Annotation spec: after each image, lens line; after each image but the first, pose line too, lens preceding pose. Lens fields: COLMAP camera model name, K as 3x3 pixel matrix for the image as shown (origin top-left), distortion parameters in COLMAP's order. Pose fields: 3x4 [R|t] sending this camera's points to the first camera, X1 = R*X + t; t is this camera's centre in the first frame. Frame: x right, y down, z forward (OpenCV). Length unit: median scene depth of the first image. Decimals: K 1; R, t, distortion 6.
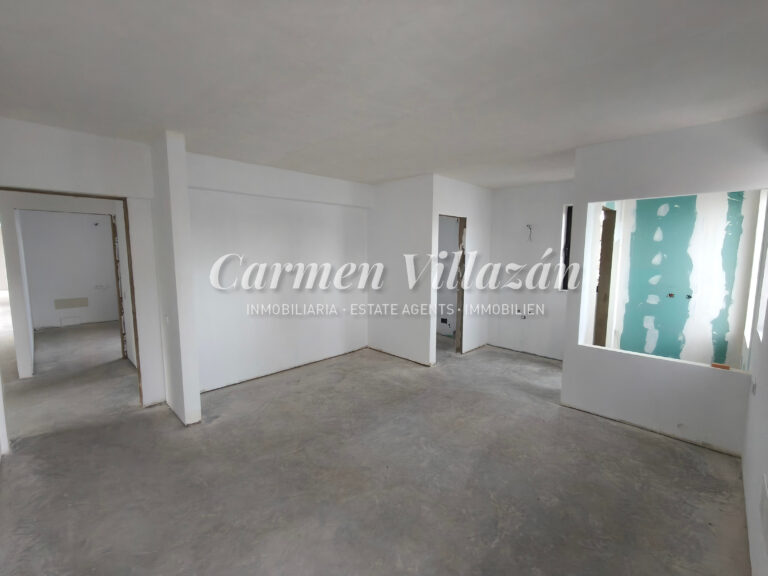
lens RADIAL K [[345.3, 0, 384.4], [0, 345.3, 287.9], [0, 0, 1]] dist [0.002961, 0.000580]
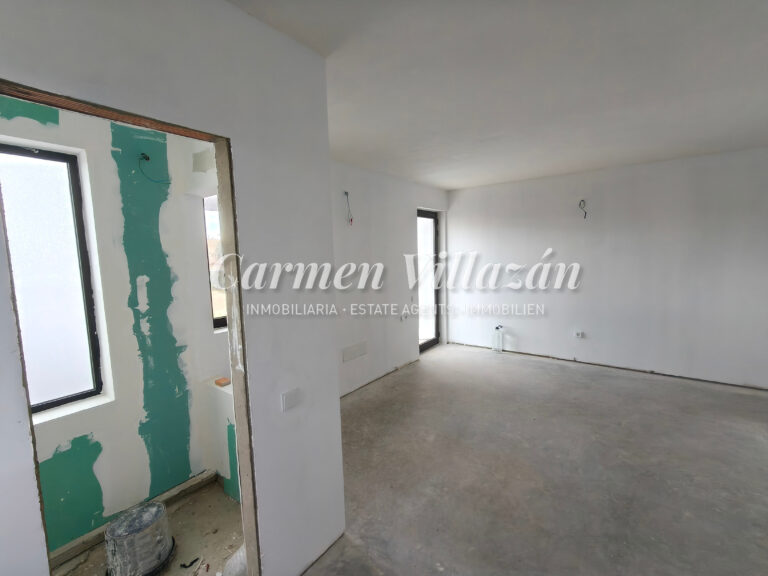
lens RADIAL K [[345.3, 0, 383.3], [0, 345.3, 286.5], [0, 0, 1]] dist [0.002961, 0.000580]
pose [[-0.989100, 0.044294, -0.140427, 0.576093], [0.013453, 0.976877, 0.213376, -0.189761], [0.146631, 0.209161, -0.966825, 1.654734]]
